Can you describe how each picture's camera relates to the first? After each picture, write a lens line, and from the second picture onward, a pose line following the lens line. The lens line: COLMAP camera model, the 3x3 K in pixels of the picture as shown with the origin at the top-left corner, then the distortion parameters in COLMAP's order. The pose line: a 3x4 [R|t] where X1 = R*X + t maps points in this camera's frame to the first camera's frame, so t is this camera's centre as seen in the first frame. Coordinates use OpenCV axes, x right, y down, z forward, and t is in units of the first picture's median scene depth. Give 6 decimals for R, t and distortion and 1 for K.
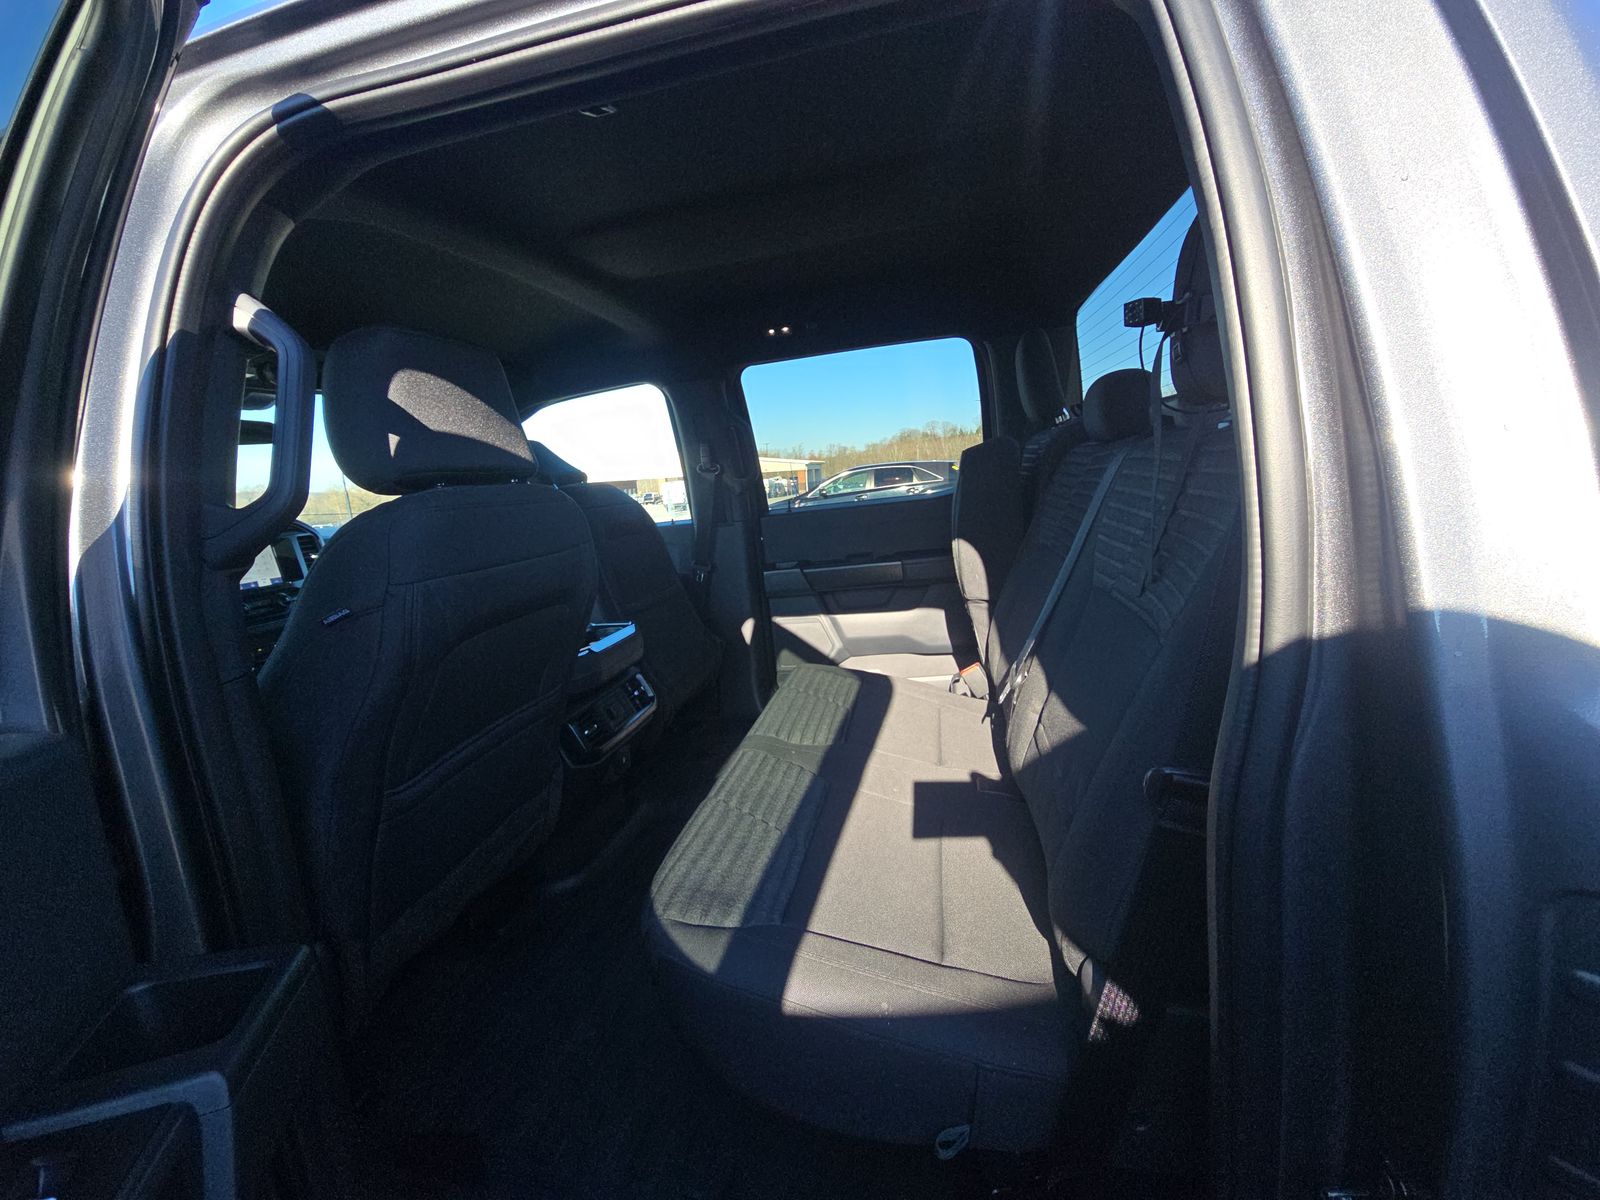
lens RADIAL K [[645.7, 0, 795.0], [0, 645.7, 590.5], [0, 0, 1]] dist [-0.009790, -0.000286]
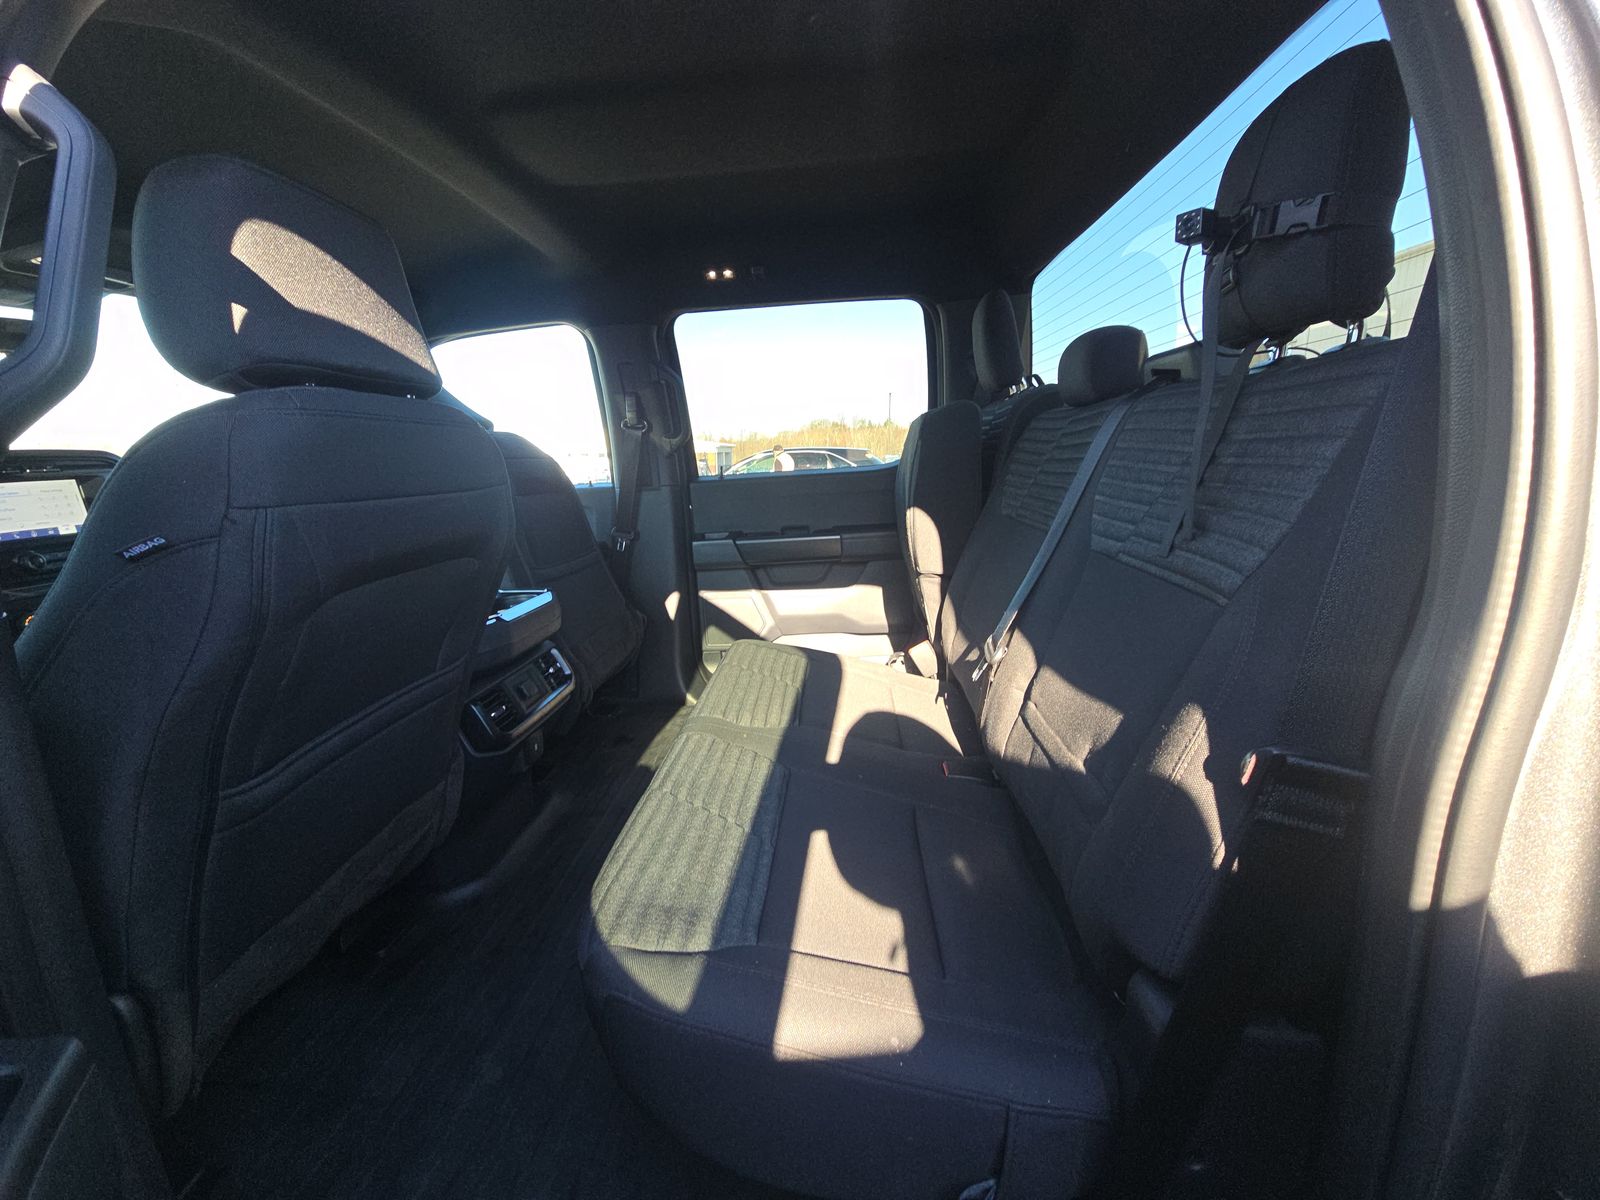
lens RADIAL K [[645.7, 0, 795.0], [0, 645.7, 590.5], [0, 0, 1]] dist [-0.009790, -0.000286]
pose [[0.989382, 0.023541, 0.143421, -0.051226], [-0.026794, 0.999425, 0.020794, 0.025808], [-0.142849, -0.024416, 0.989443, 0.097597]]
